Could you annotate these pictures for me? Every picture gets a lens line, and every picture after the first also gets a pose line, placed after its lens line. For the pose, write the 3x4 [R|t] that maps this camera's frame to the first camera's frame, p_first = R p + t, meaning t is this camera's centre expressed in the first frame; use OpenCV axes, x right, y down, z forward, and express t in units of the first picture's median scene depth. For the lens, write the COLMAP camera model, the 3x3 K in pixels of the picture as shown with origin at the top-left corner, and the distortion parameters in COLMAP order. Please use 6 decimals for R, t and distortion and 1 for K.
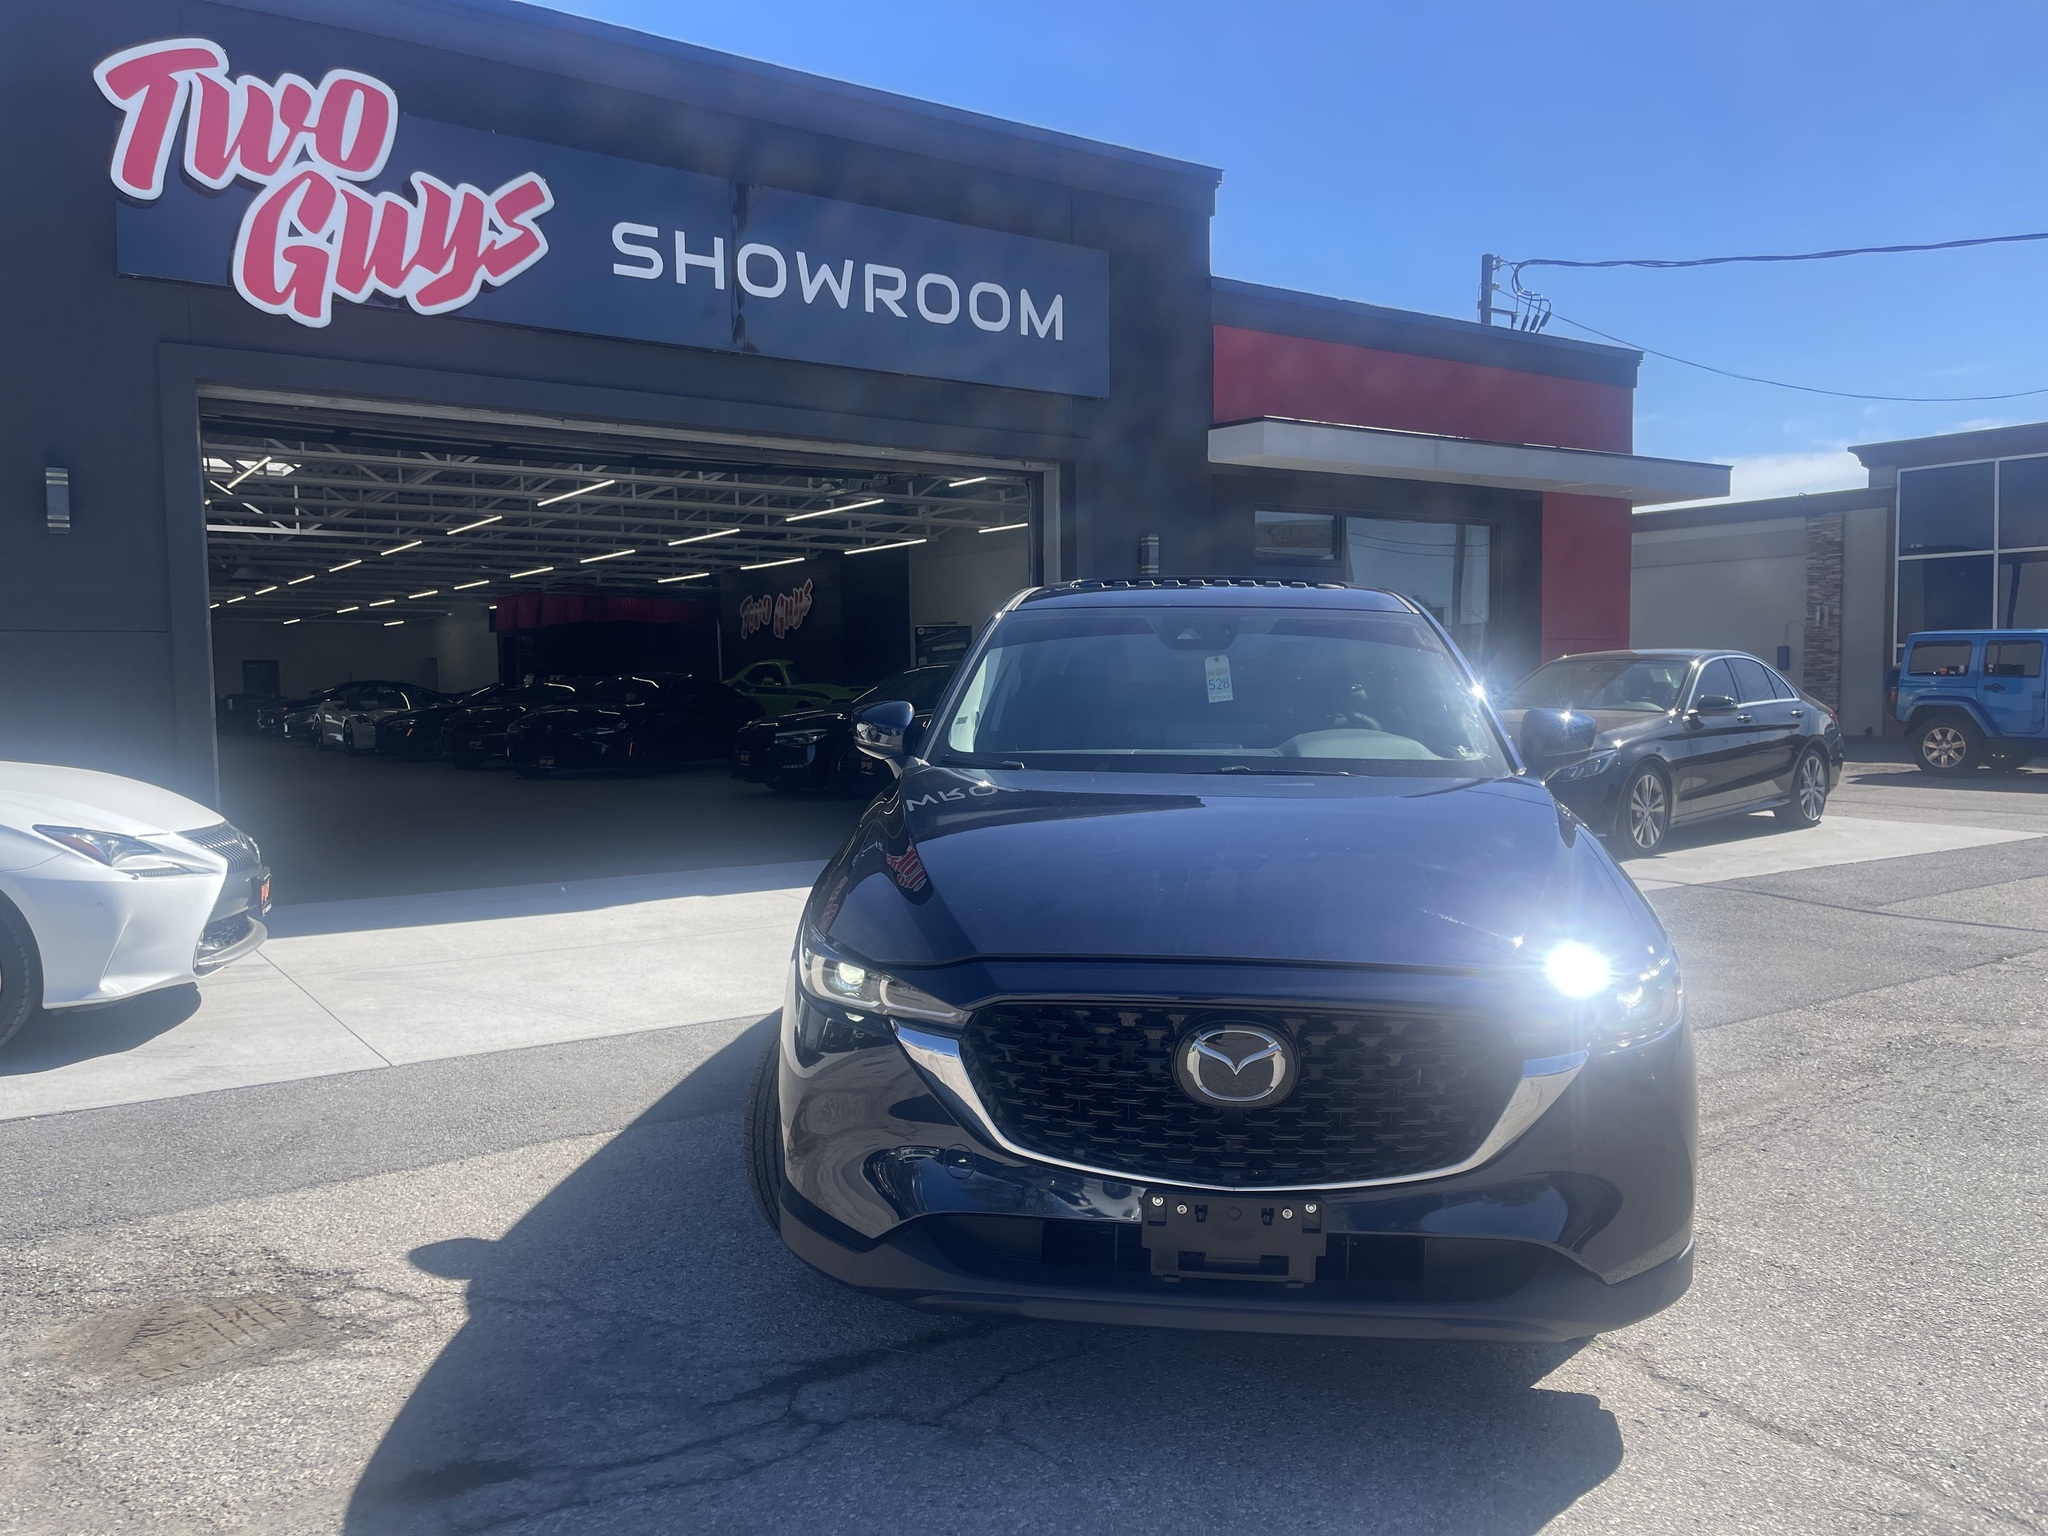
lens RADIAL K [[1564.8, 0, 1029.4], [0, 1564.8, 773.4], [0, 0, 1]] dist [0.074342, -0.095309]
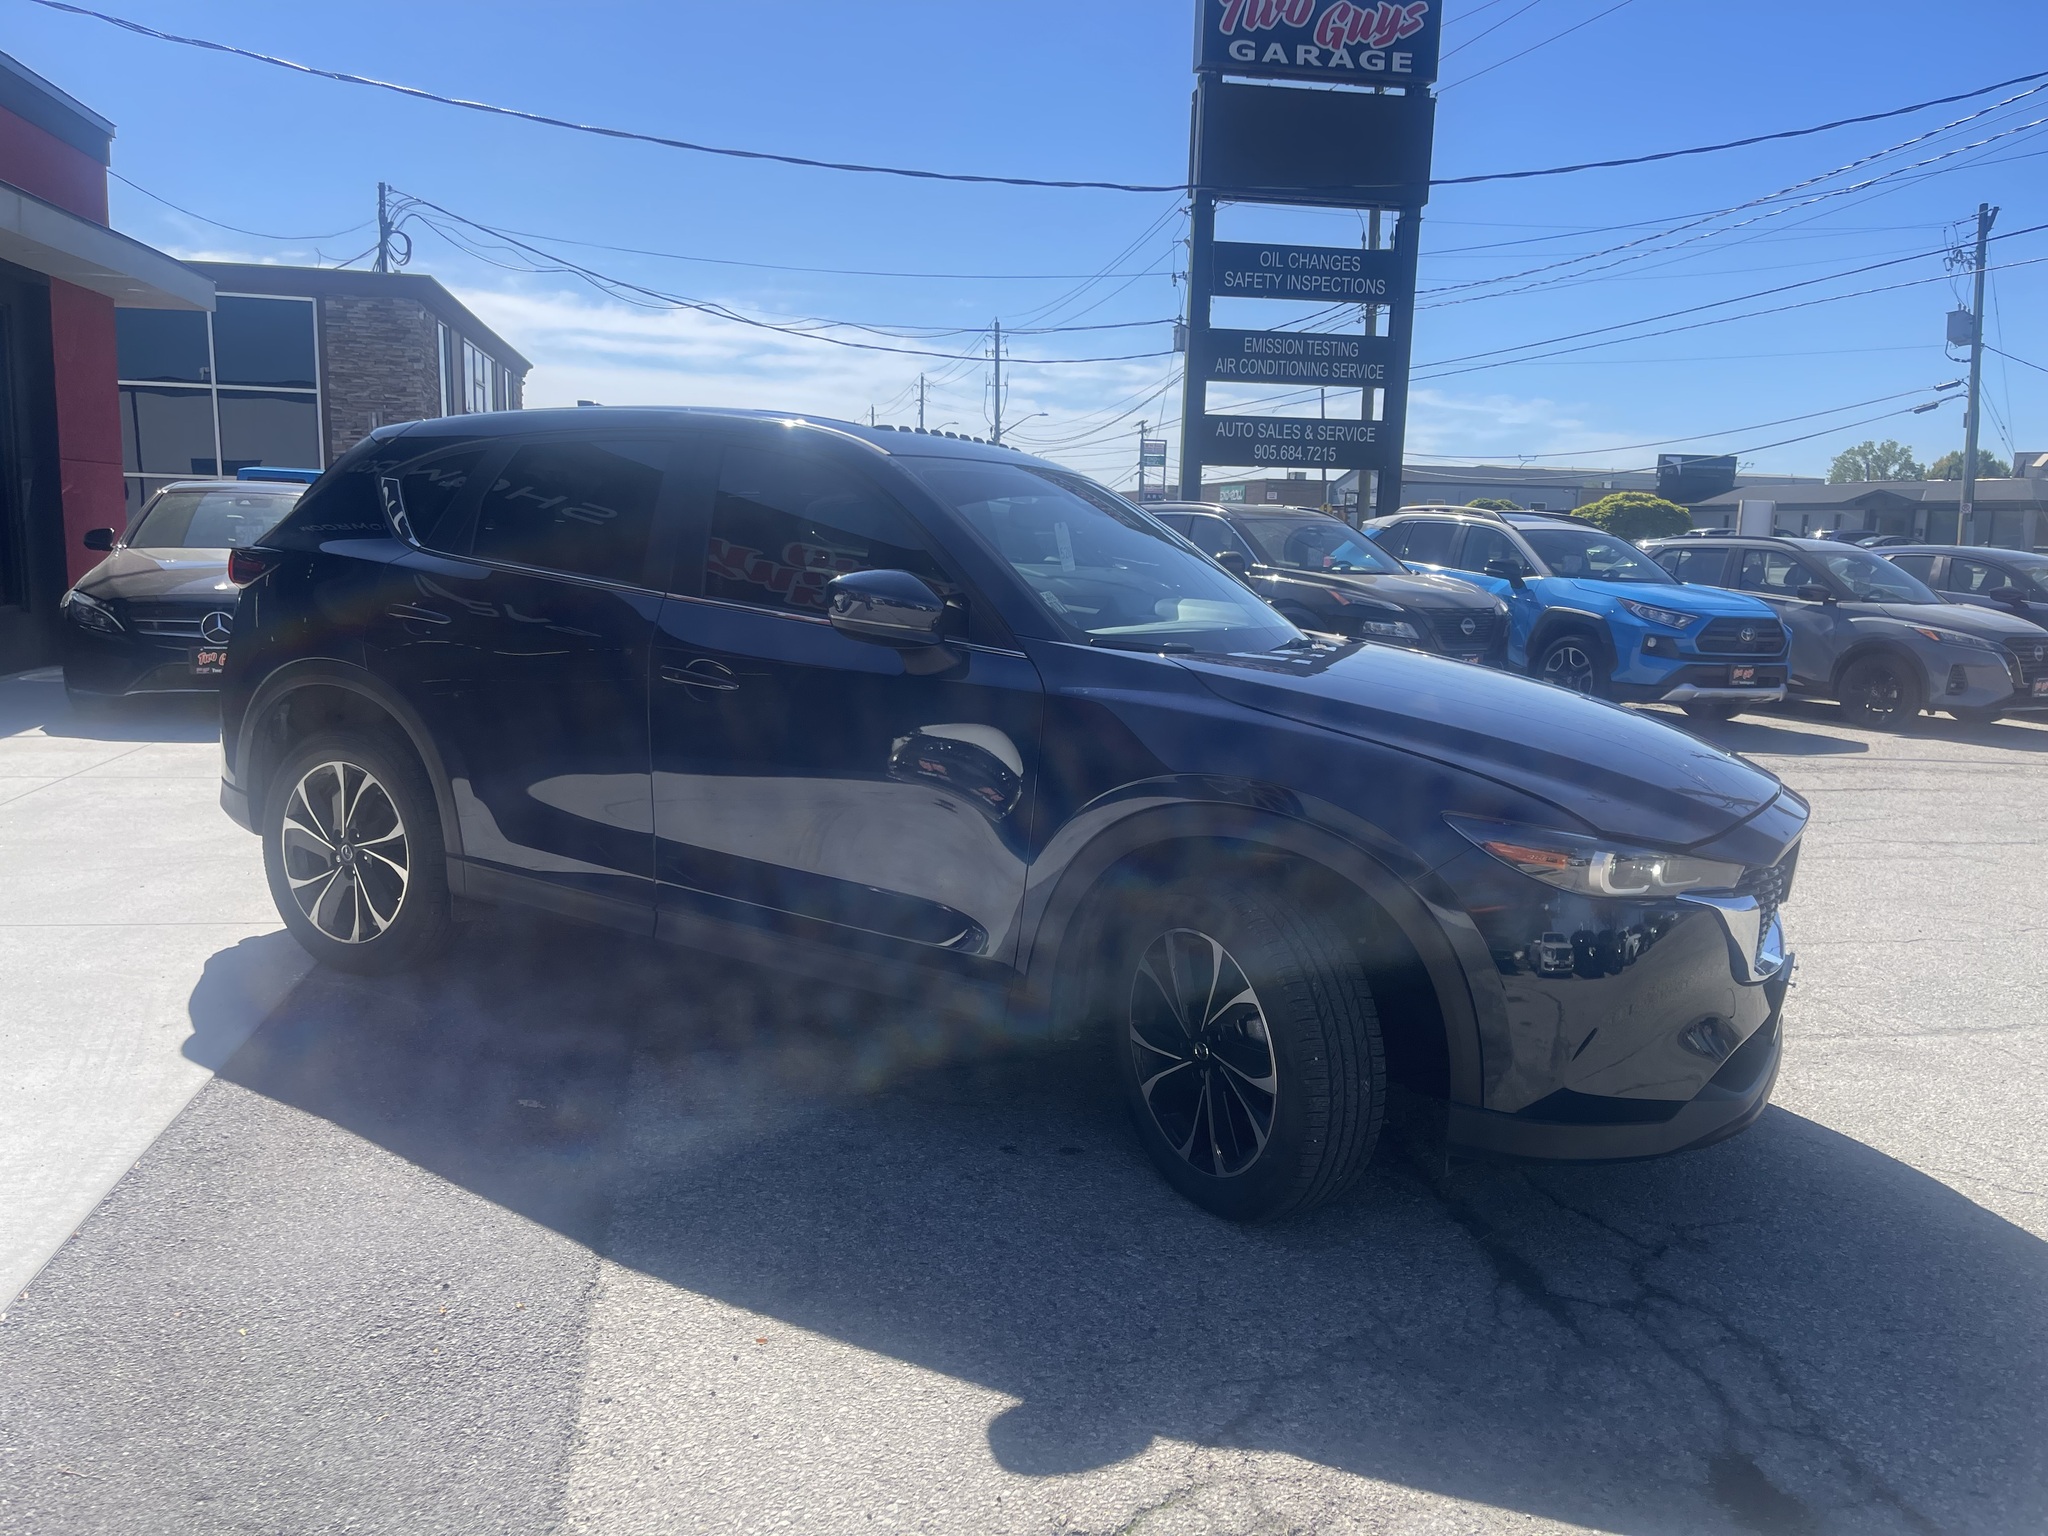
lens RADIAL K [[1564.8, 0, 1031.9], [0, 1564.8, 784.3], [0, 0, 1]] dist [0.074342, -0.095309]
pose [[0.393907, -0.128852, 0.910074, -0.319369], [0.023939, 0.991227, 0.129981, -0.016450], [-0.918839, -0.029414, 0.393536, 0.262390]]
